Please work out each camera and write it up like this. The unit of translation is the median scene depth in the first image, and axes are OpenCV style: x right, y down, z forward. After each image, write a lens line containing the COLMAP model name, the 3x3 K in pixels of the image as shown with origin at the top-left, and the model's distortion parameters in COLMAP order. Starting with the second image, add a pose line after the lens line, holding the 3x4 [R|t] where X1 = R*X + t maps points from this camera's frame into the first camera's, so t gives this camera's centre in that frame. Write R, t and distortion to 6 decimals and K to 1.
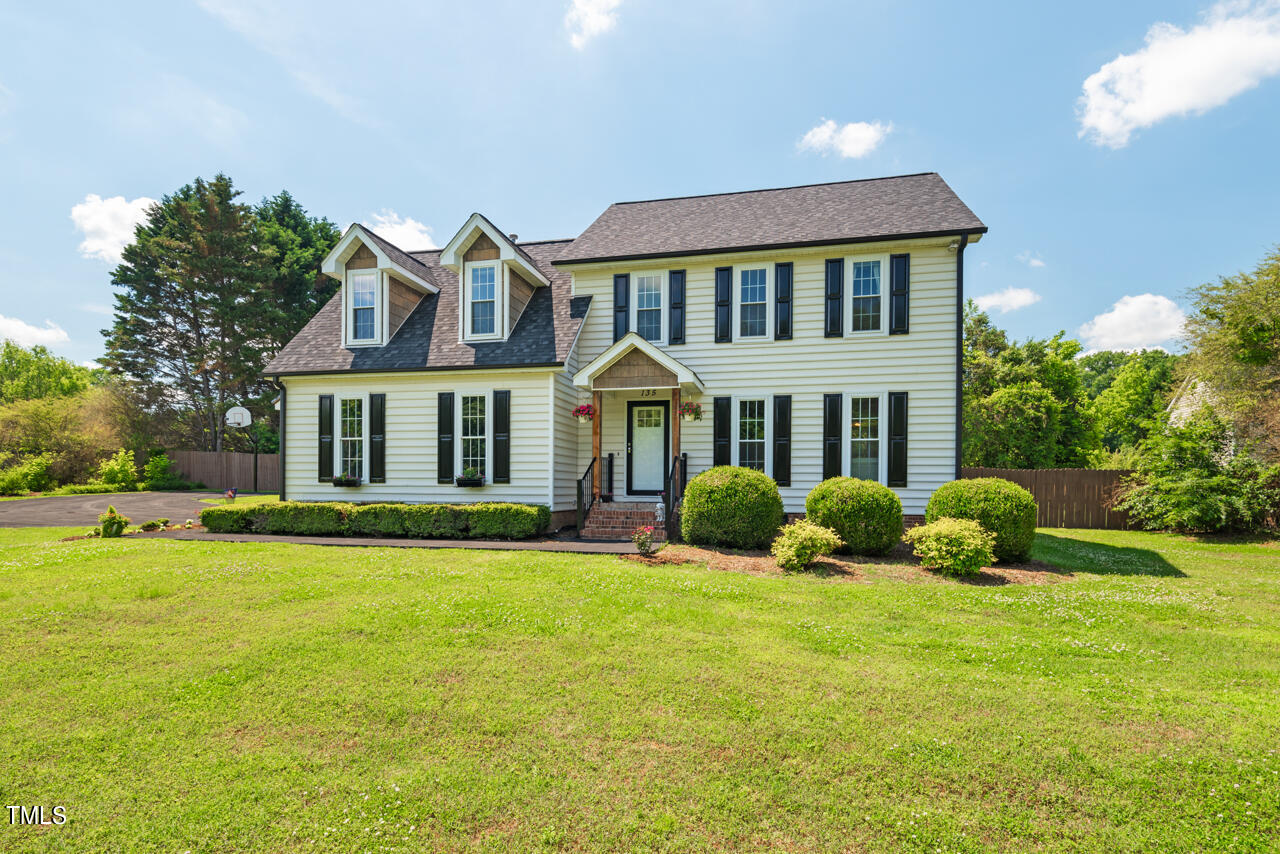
lens RADIAL K [[665.7, 0, 639.8], [0, 665.7, 490.9], [0, 0, 1]] dist [0.033606, -0.032901]
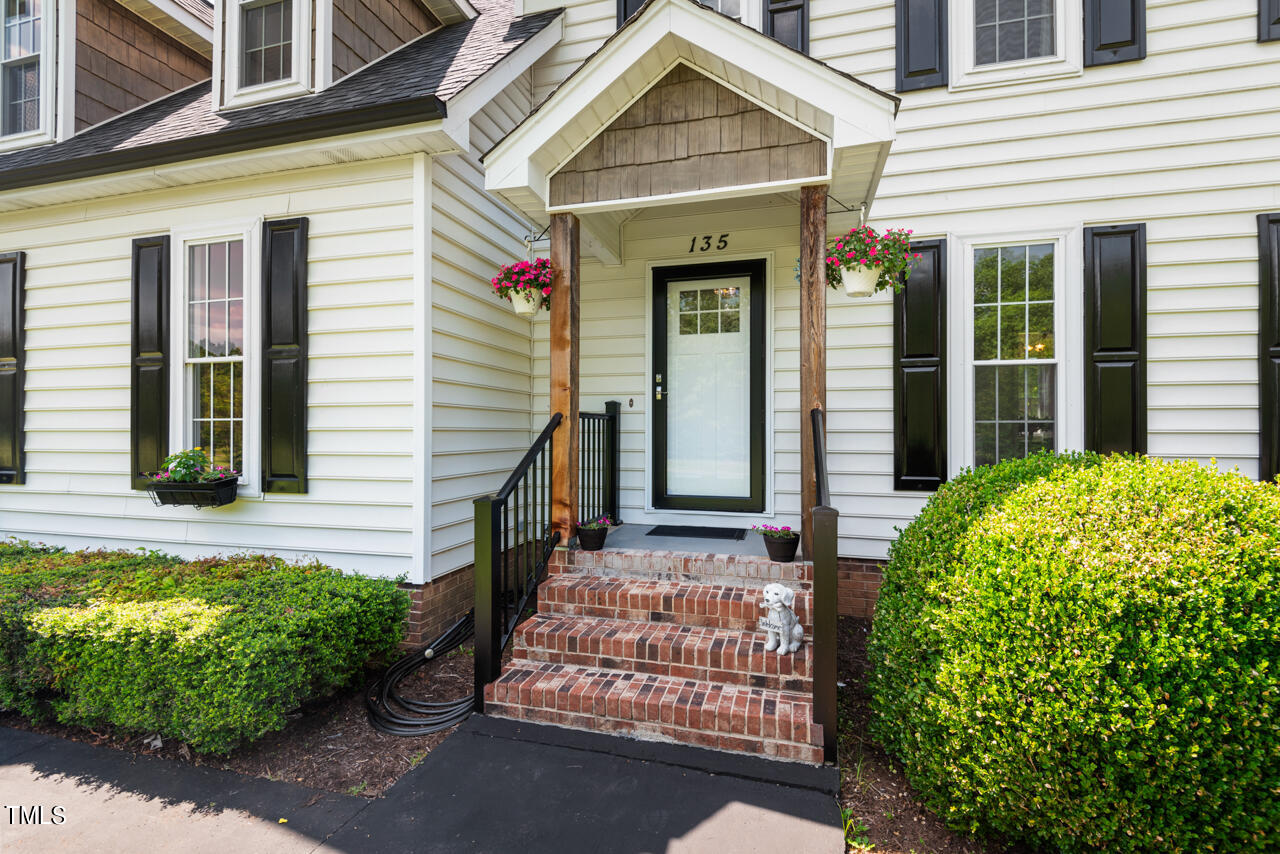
lens RADIAL K [[574.1, 0, 640.0], [0, 574.1, 427.0], [0, 0, 1]] dist [0.033391, -0.018085]
pose [[0.999202, -0.006244, -0.039454, -0.014517], [0.005848, 0.999932, -0.010134, -0.039716], [0.039515, 0.009895, 0.999170, 0.692693]]
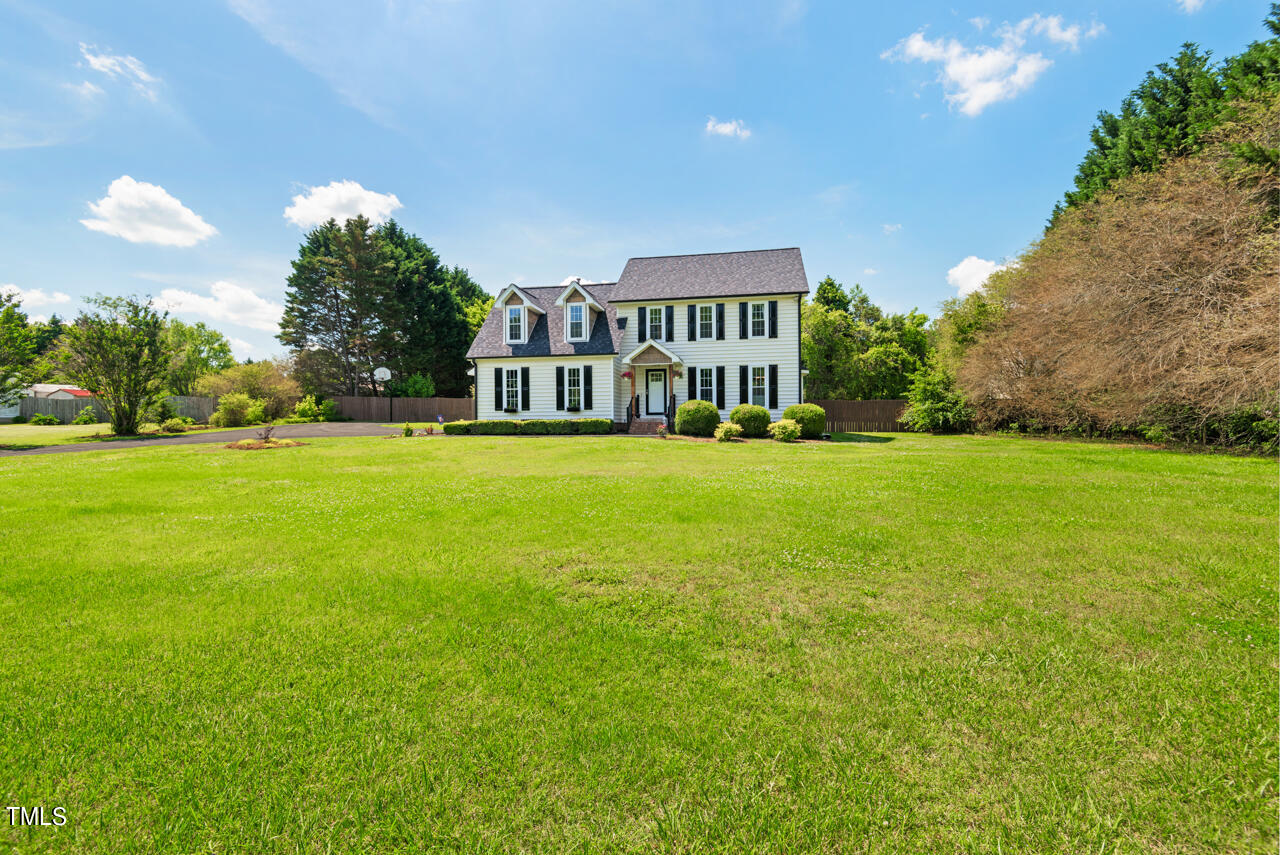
lens RADIAL K [[574.1, 0, 640.0], [0, 574.1, 427.5], [0, 0, 1]] dist [0.033391, -0.018085]
pose [[0.998983, -0.014652, 0.042651, -0.119280], [0.014509, 0.999888, 0.003662, 0.039671], [-0.042700, -0.003039, 0.999083, -0.797696]]
